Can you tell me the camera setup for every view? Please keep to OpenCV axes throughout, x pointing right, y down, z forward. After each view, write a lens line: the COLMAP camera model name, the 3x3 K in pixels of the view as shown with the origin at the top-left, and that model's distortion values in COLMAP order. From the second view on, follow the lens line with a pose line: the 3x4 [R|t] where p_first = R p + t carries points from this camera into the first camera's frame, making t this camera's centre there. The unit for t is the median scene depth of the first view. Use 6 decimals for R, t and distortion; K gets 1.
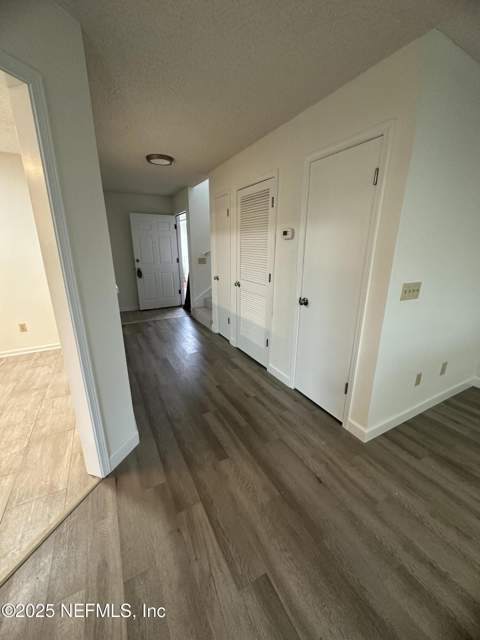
lens RADIAL K [[256.3, 0, 239.1], [0, 256.3, 319.6], [0, 0, 1]] dist [-0.000091, 0.000225]
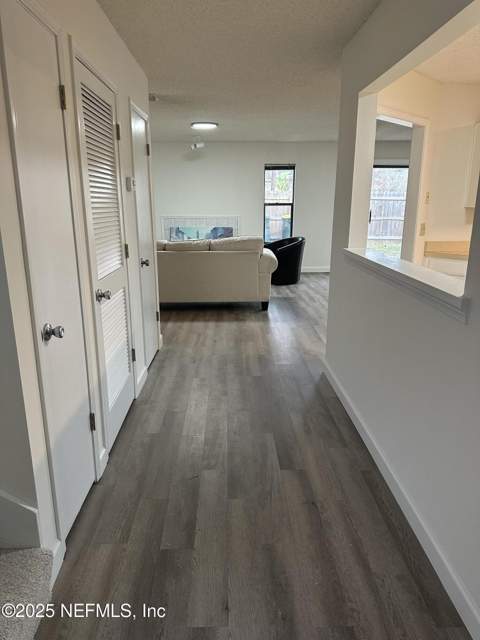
lens RADIAL K [[450.0, 0, 240.1], [0, 450.0, 320.3], [0, 0, 1]] dist [0.033079, -0.029365]
pose [[-0.897806, -0.101732, 0.428479, -0.766812], [0.130485, 0.867814, 0.479450, -0.621102], [-0.420616, 0.486363, -0.765855, 2.215577]]
